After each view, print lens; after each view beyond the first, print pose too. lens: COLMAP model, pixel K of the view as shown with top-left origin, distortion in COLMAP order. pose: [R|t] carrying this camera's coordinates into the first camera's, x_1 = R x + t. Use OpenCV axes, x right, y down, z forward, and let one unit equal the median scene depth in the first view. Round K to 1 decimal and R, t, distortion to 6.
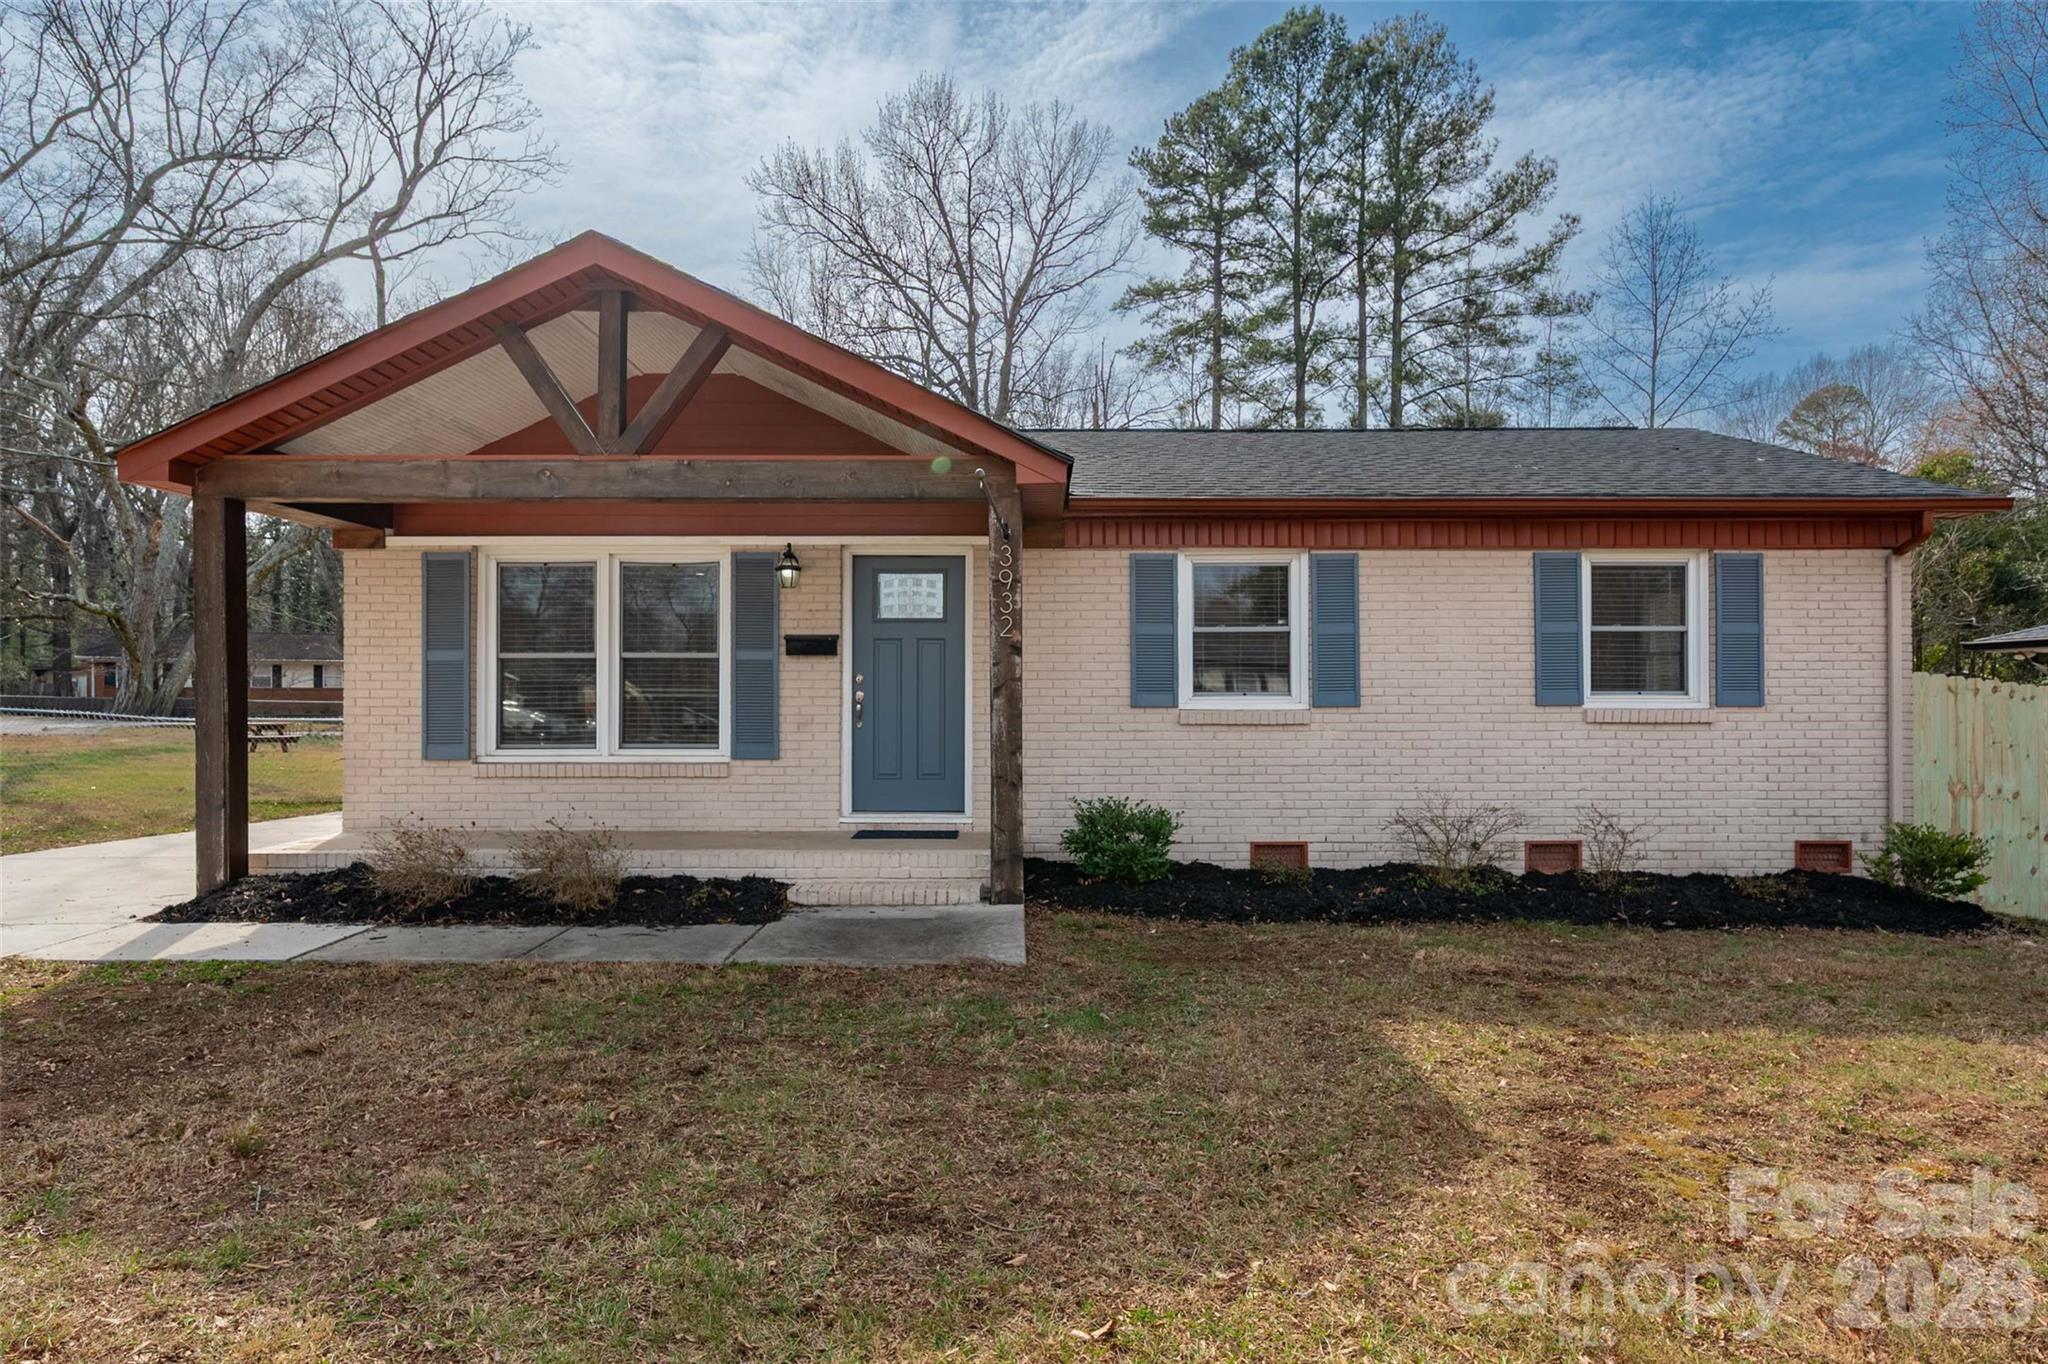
lens RADIAL K [[1313.0, 0, 1030.3], [0, 1313.0, 683.8], [0, 0, 1]] dist [-0.000446, -0.003439]
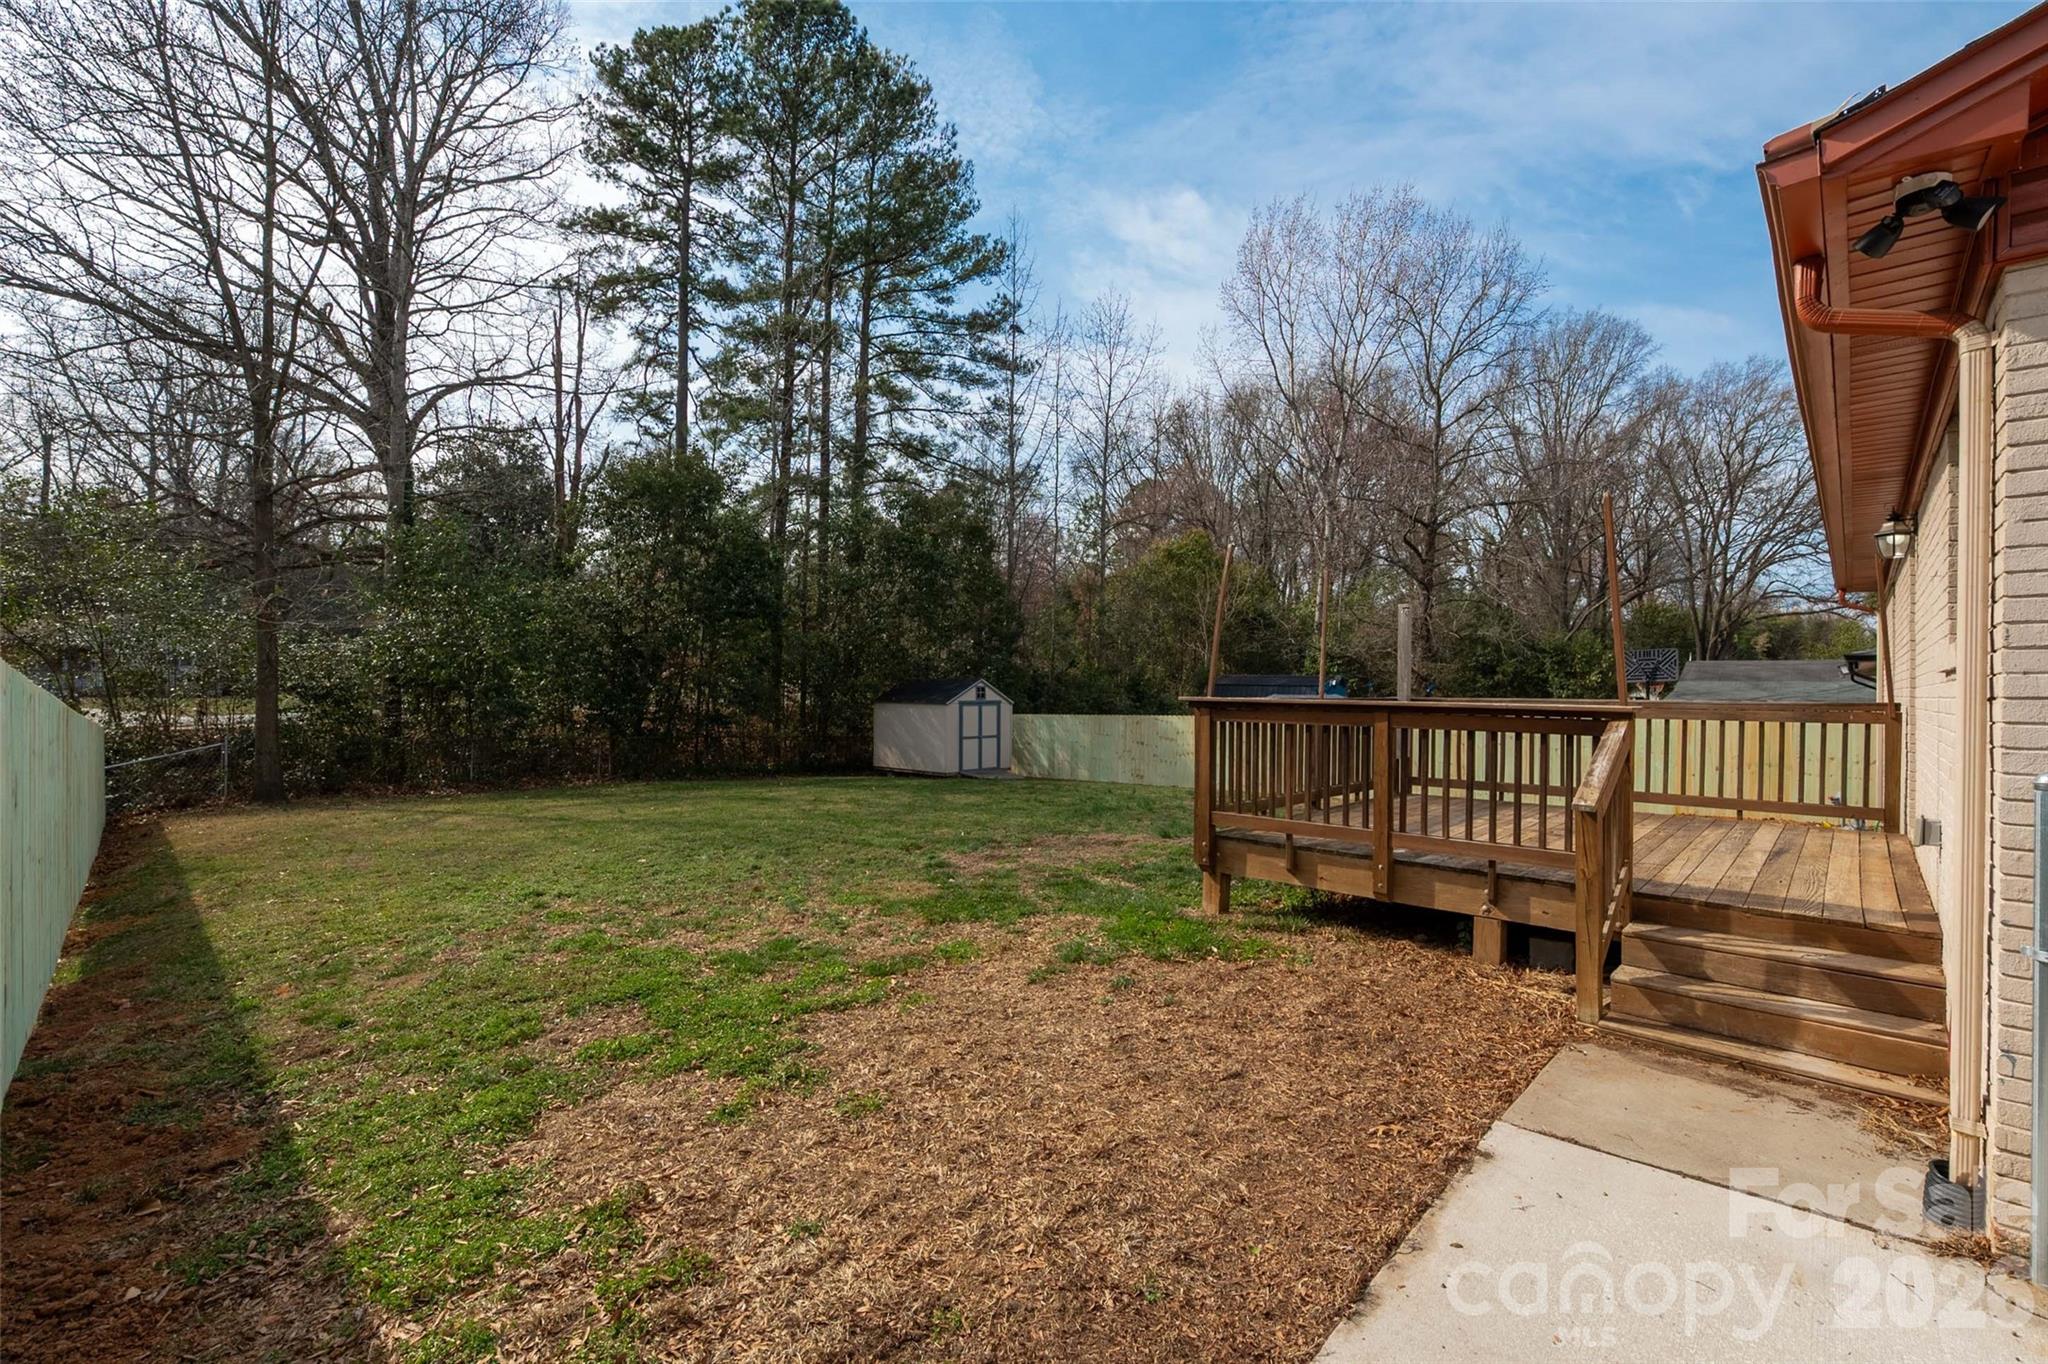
lens RADIAL K [[887.5, 0, 1028.3], [0, 887.5, 689.5], [0, 0, 1]] dist [0.004622, -0.000826]
pose [[0.659371, 0.012158, 0.751719, -0.830664], [-0.024478, 0.999686, 0.005302, 0.015892], [-0.751419, -0.021896, 0.659462, 2.002622]]
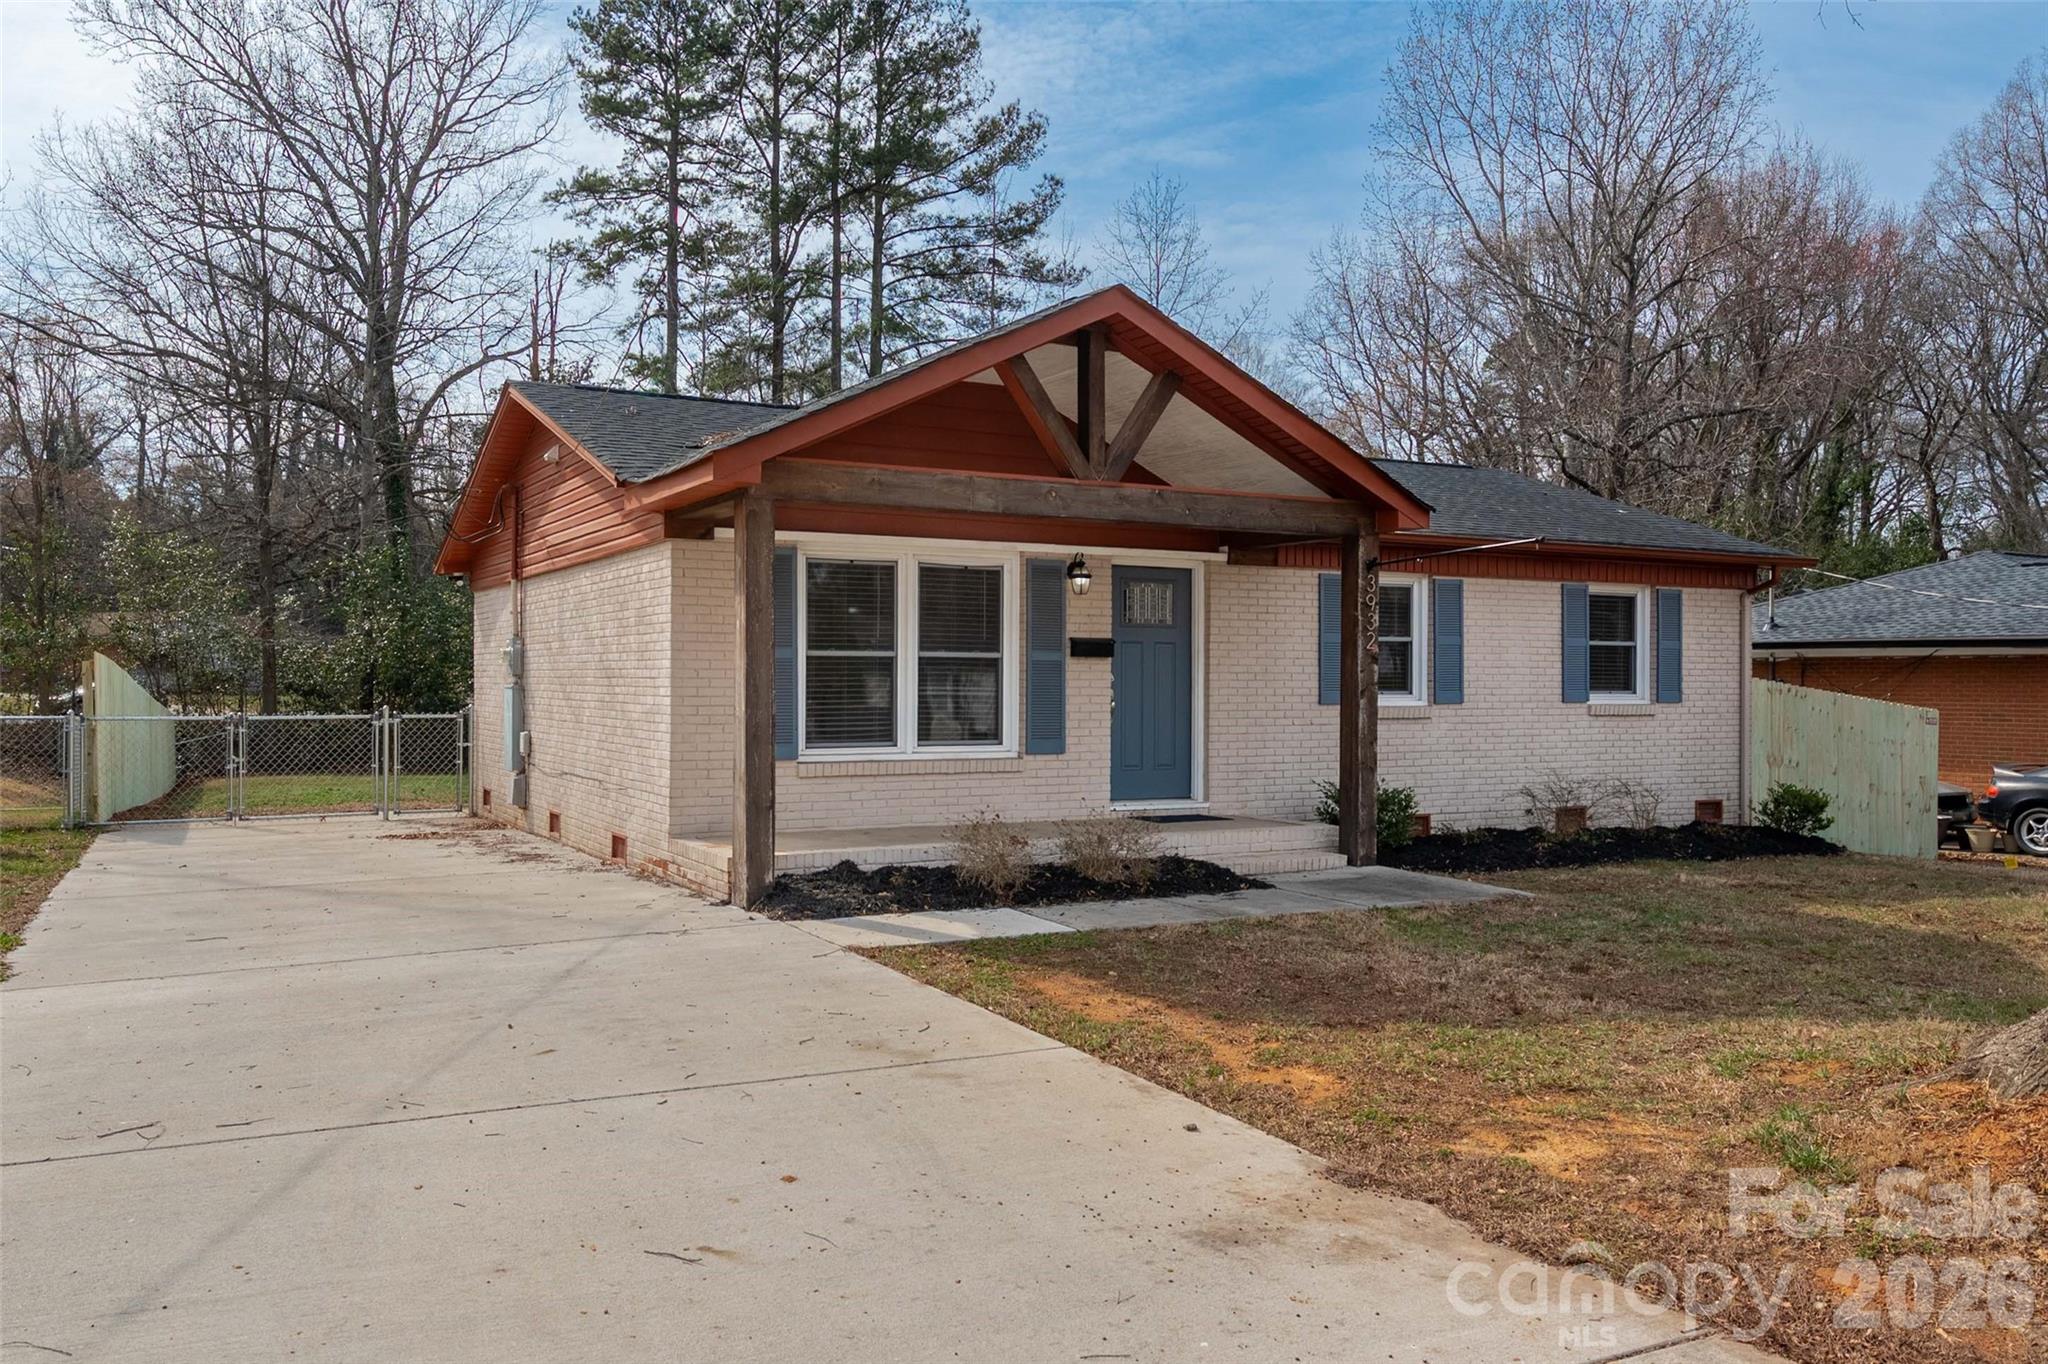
lens RADIAL K [[1637.4, 0, 1021.5], [0, 1637.4, 688.8], [0, 0, 1]] dist [0.000143, -0.014445]
pose [[0.873487, 0.002416, 0.486841, -0.860942], [-0.011153, 0.999825, 0.015050, -0.015122], [-0.486719, -0.018576, 0.873361, -0.147540]]
